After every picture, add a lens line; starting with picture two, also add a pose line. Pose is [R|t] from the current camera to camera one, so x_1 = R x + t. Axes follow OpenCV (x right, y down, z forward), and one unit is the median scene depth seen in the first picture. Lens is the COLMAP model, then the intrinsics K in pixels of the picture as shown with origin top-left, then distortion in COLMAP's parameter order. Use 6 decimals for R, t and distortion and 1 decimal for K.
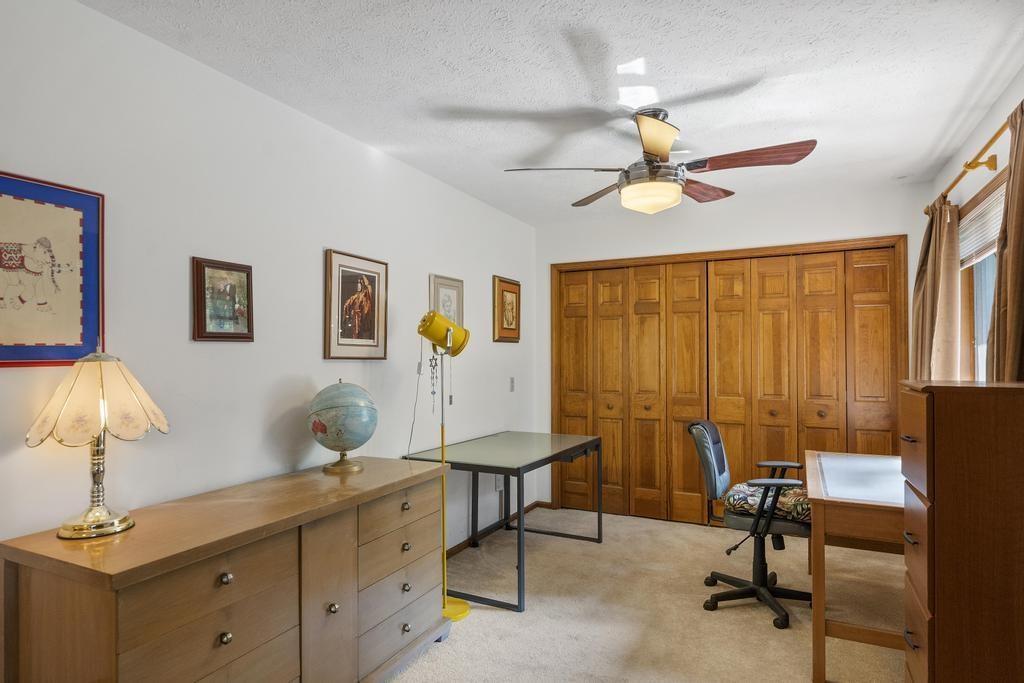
lens RADIAL K [[578.8, 0, 515.8], [0, 578.8, 351.9], [0, 0, 1]] dist [-0.001325, -0.000252]
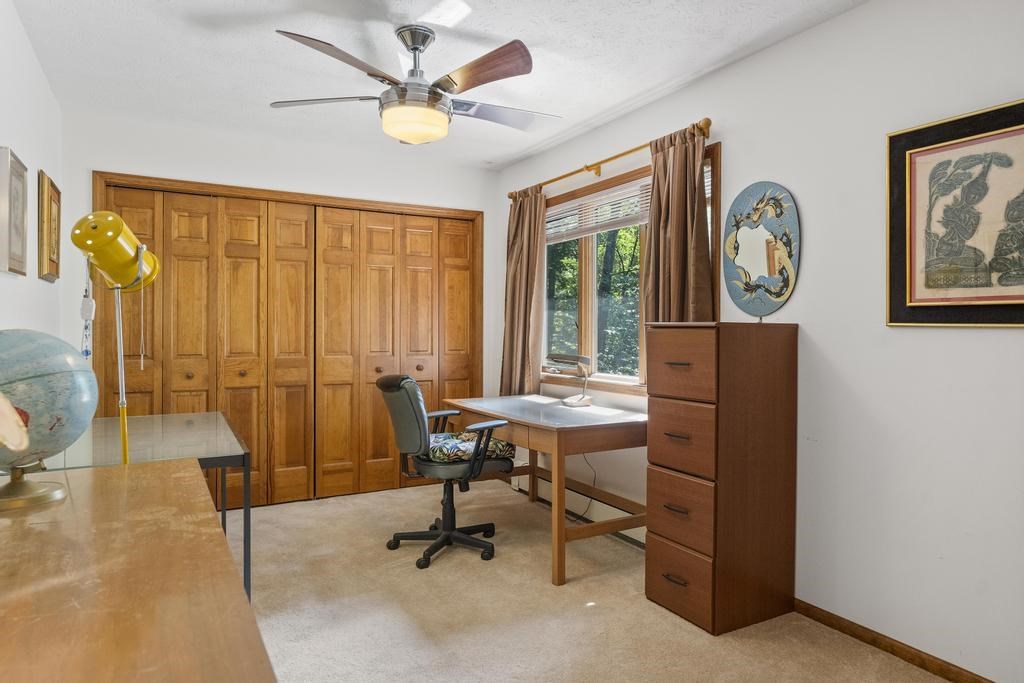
lens RADIAL K [[624.9, 0, 516.5], [0, 624.9, 334.8], [0, 0, 1]] dist [-0.007949, -0.000403]
pose [[0.549036, -0.003356, 0.835792, -0.310309], [-0.012482, 0.999847, 0.012215, 0.028126], [-0.835706, -0.017139, 0.548910, 0.207777]]
